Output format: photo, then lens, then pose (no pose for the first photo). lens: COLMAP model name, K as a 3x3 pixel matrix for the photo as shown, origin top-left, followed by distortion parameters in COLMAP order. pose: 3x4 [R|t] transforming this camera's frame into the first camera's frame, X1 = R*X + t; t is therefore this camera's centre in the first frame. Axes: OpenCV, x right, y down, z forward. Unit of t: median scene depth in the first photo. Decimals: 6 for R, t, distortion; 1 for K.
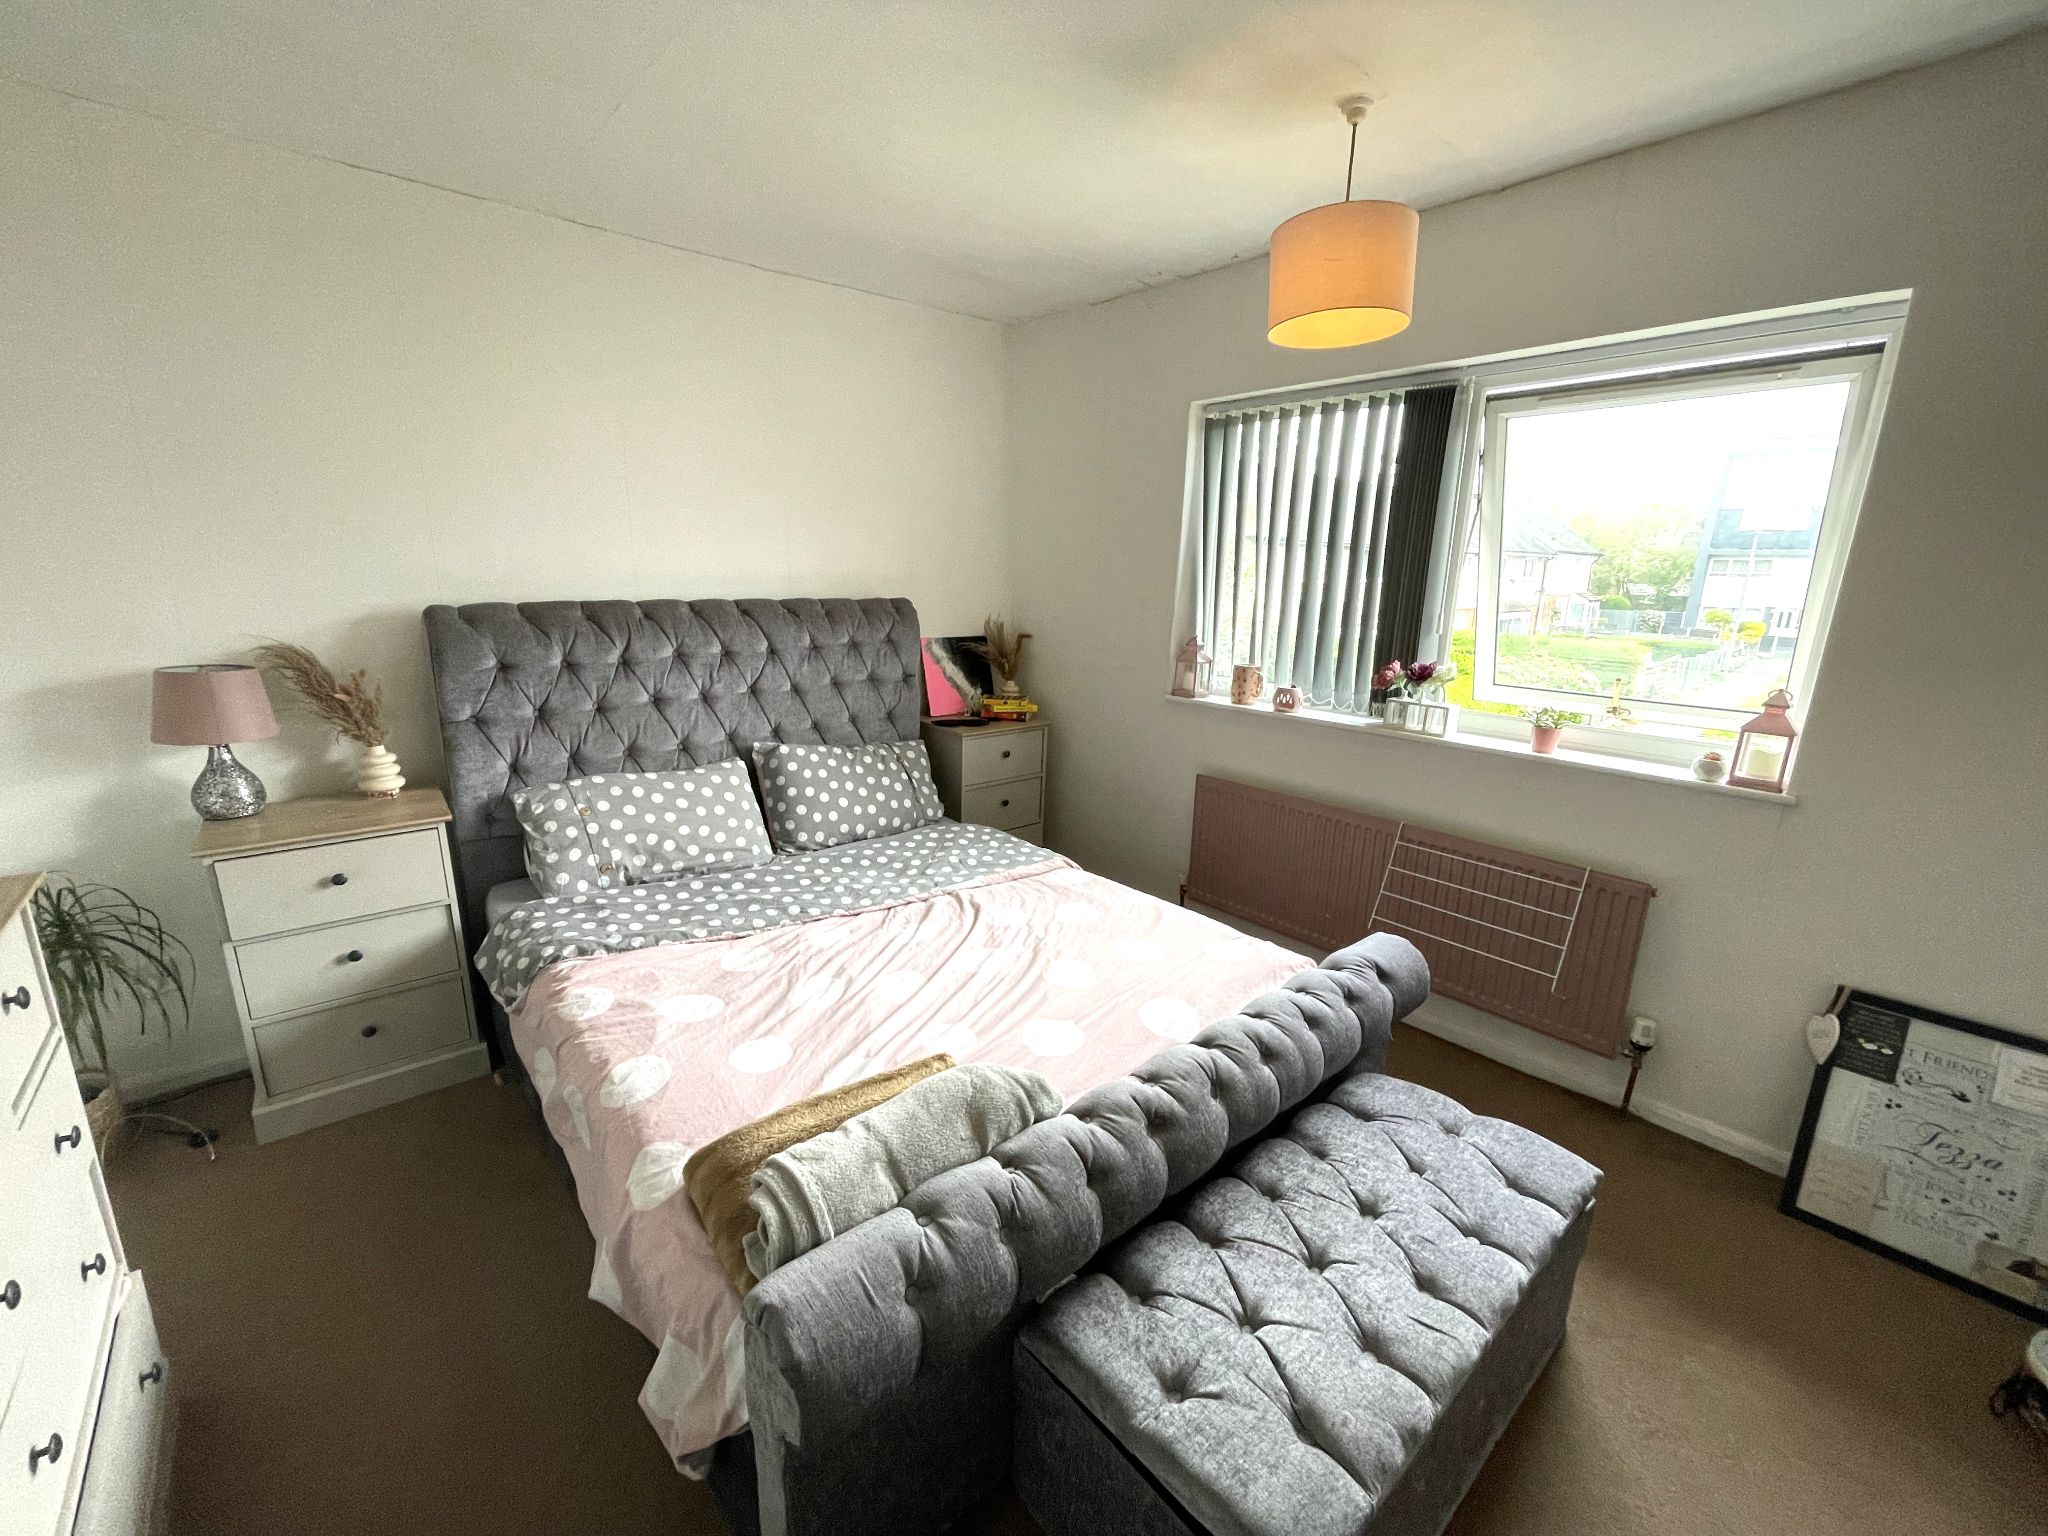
lens RADIAL K [[825.2, 0, 1022.3], [0, 825.2, 767.7], [0, 0, 1]] dist [0.001820, 0.000080]
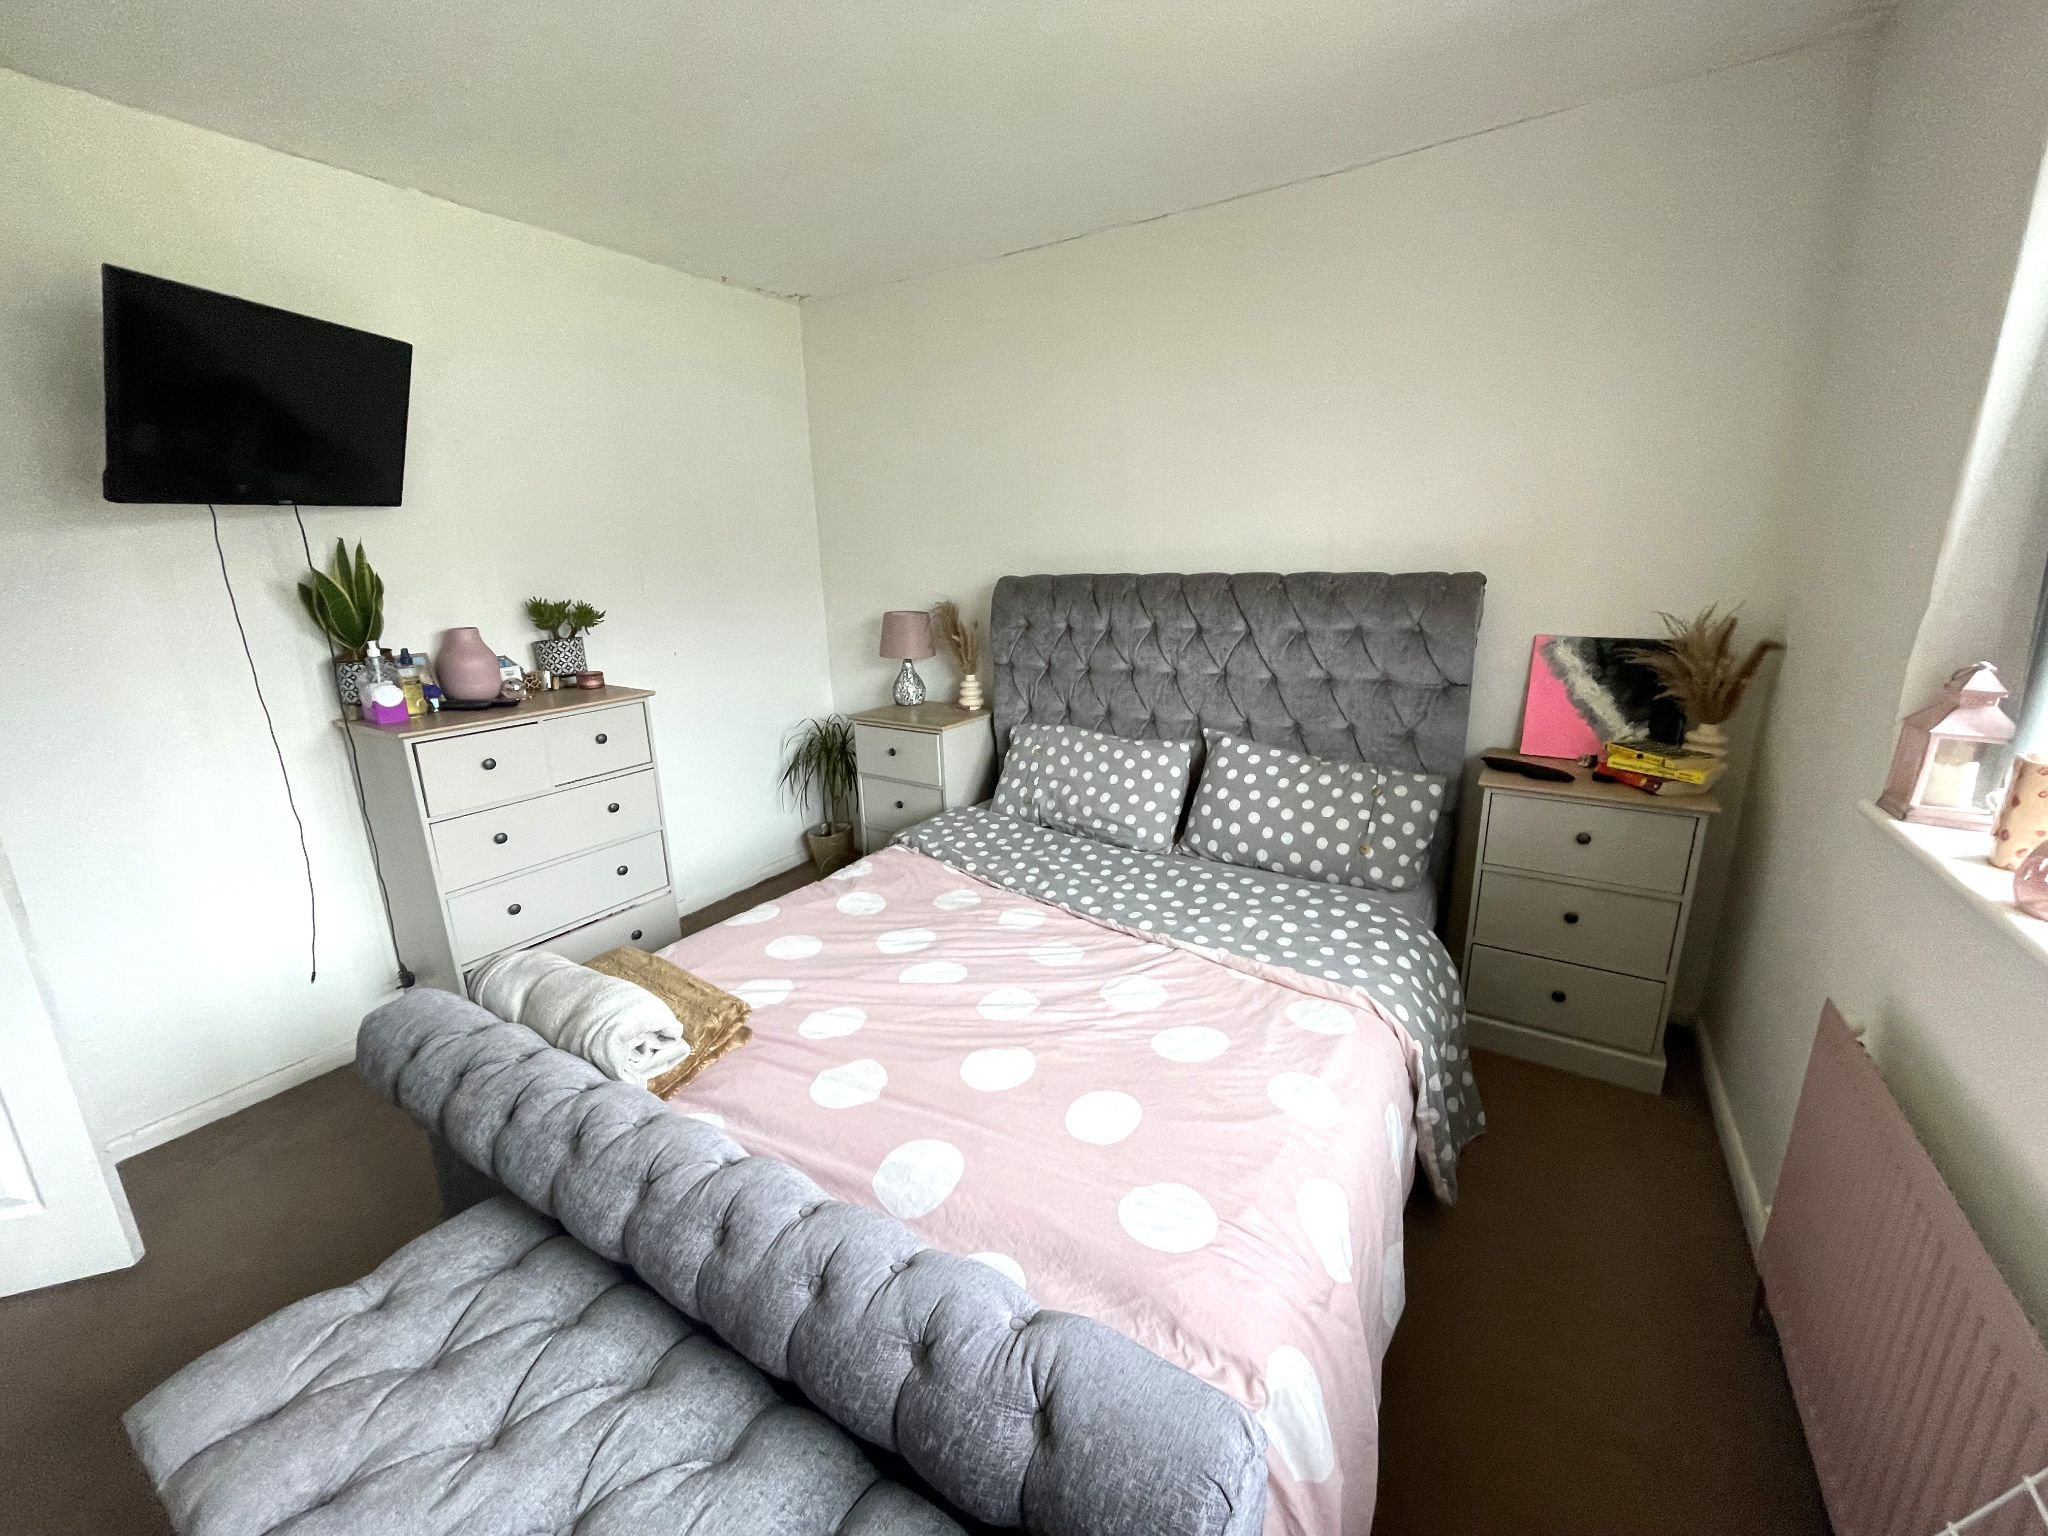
lens RADIAL K [[825.2, 0, 1018.7], [0, 825.2, 769.6], [0, 0, 1]] dist [0.001820, 0.000080]
pose [[0.282400, 0.218476, -0.934087, 0.525855], [-0.202604, 0.965340, 0.164533, -0.102550], [0.937658, 0.142786, 0.316876, 0.551408]]
